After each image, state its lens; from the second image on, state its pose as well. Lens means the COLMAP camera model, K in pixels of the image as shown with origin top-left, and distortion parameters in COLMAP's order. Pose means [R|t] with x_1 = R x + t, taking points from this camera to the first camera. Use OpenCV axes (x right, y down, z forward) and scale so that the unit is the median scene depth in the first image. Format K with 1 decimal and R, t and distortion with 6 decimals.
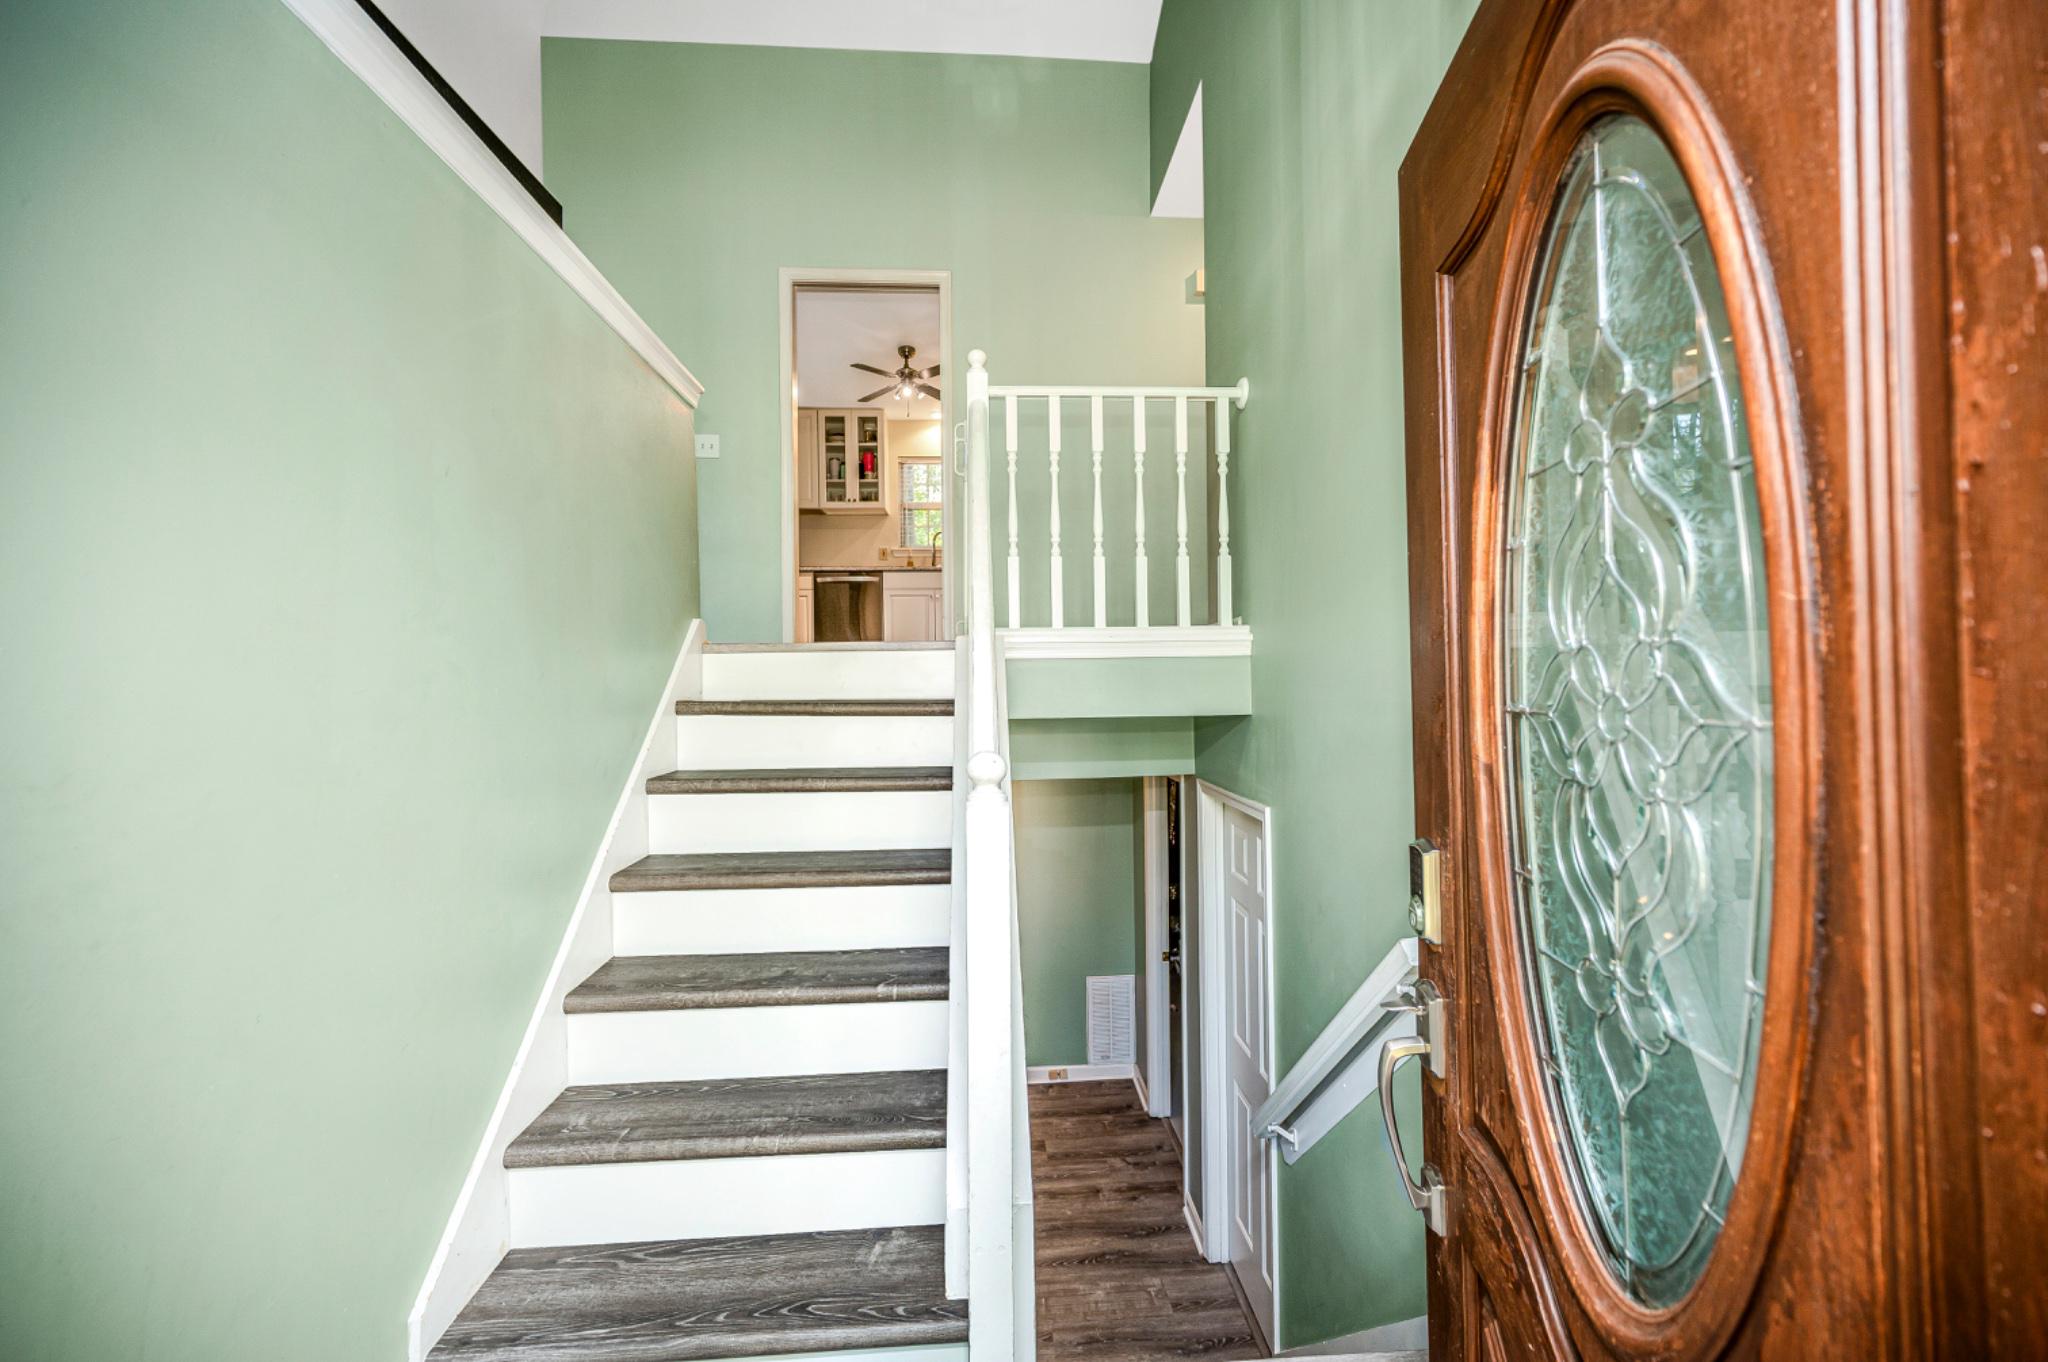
lens RADIAL K [[845.6, 0, 1020.6], [0, 845.6, 674.8], [0, 0, 1]] dist [-0.000545, 0.000119]
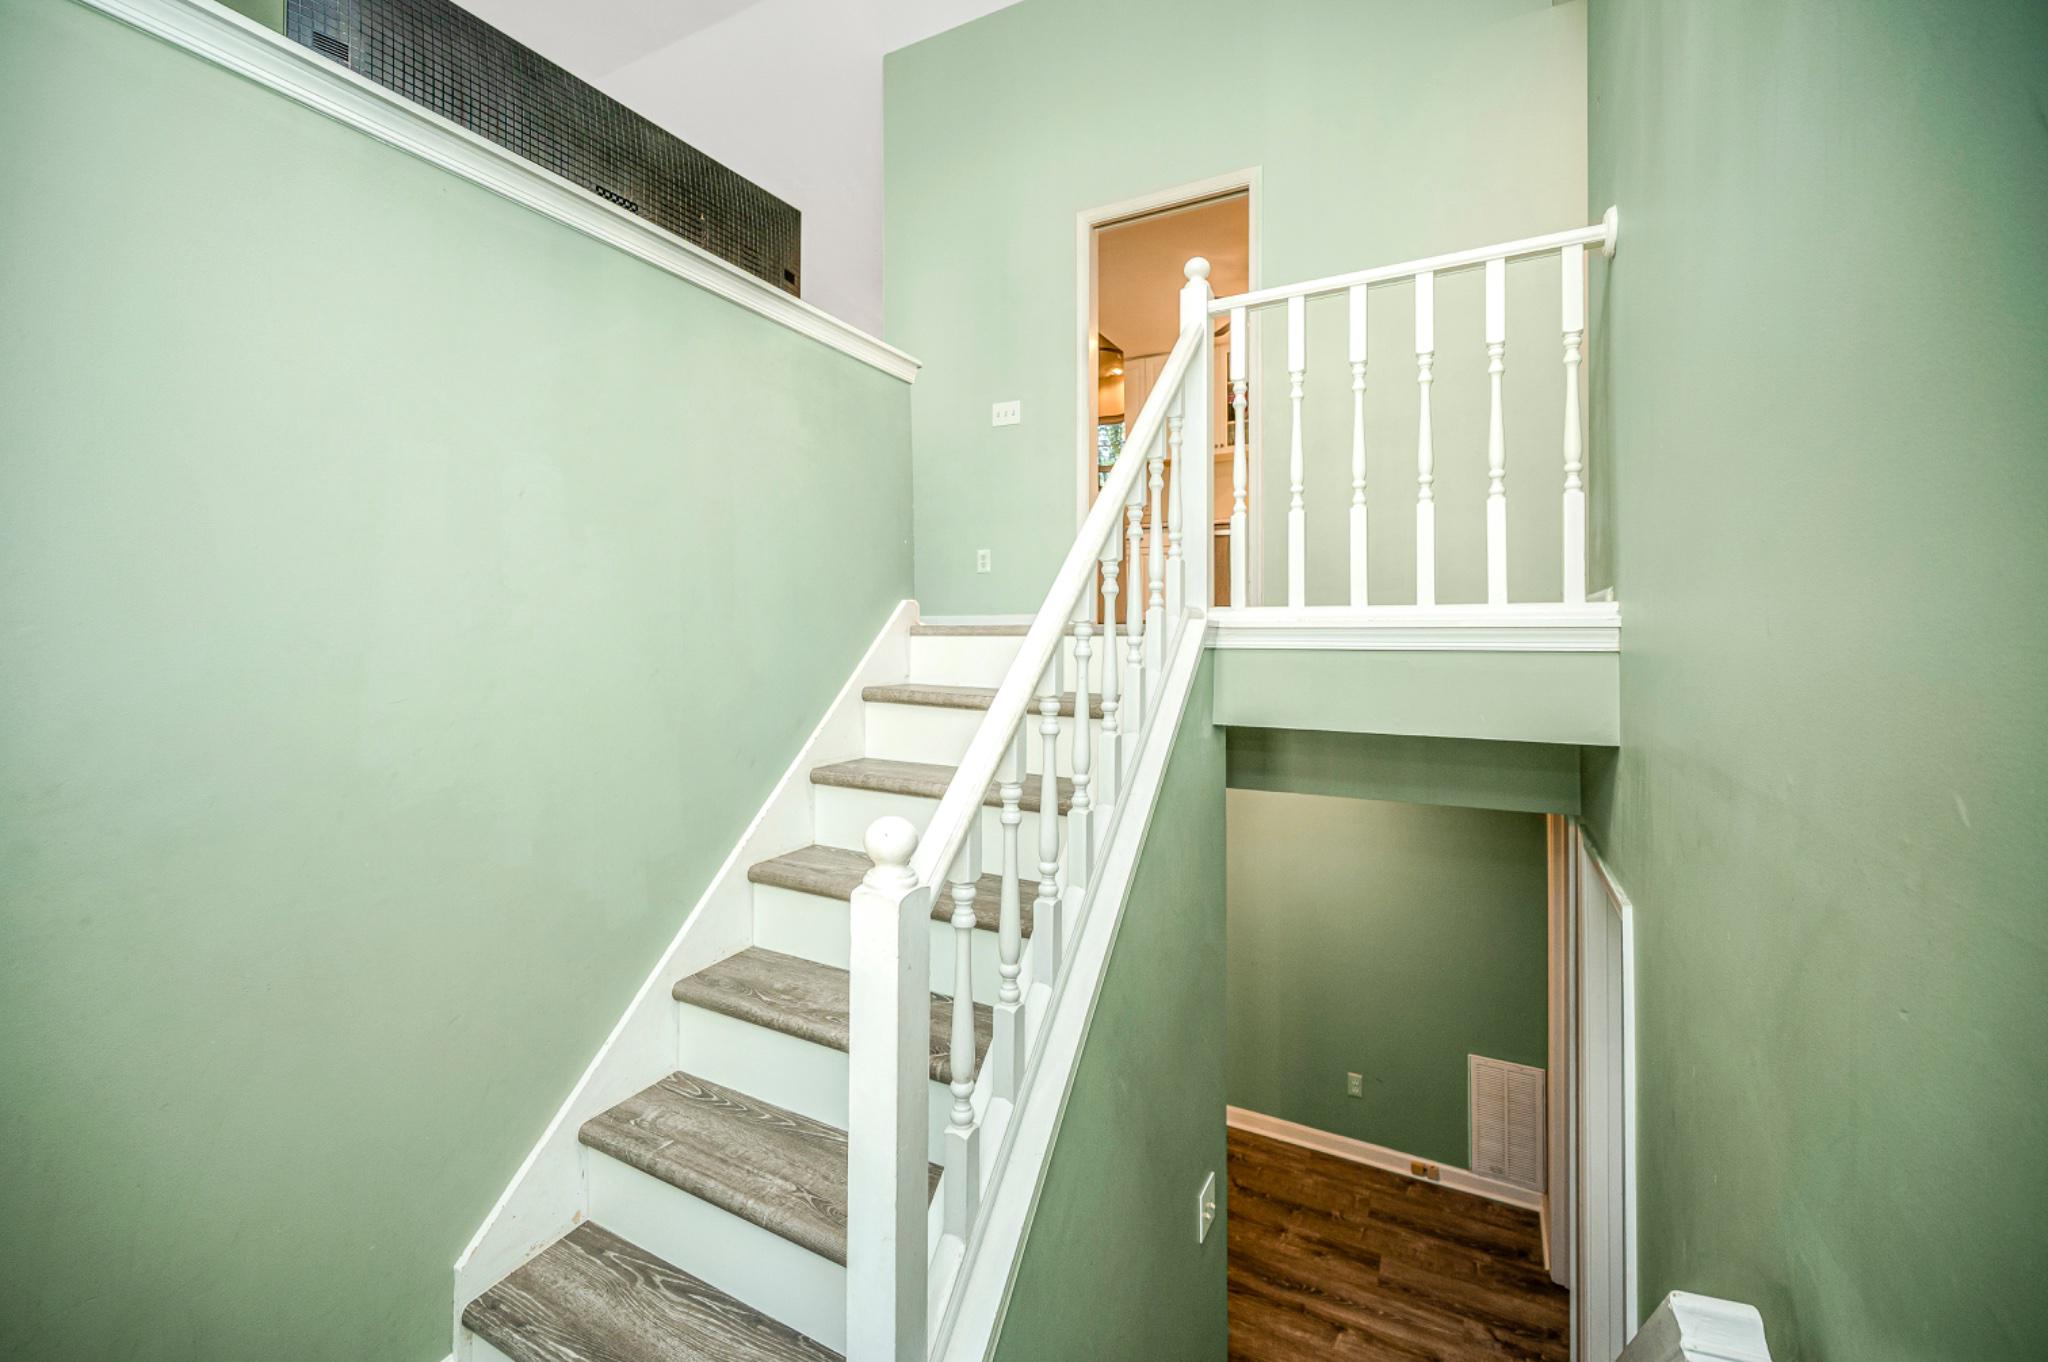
lens RADIAL K [[853.1, 0, 1022.4], [0, 853.1, 619.2], [0, 0, 1]] dist [0.000260, 0.000096]
pose [[0.836145, 0.006749, -0.548467, 0.247594], [-0.005408, 0.999977, 0.004060, -0.045475], [0.548482, -0.000429, 0.836162, 0.233193]]
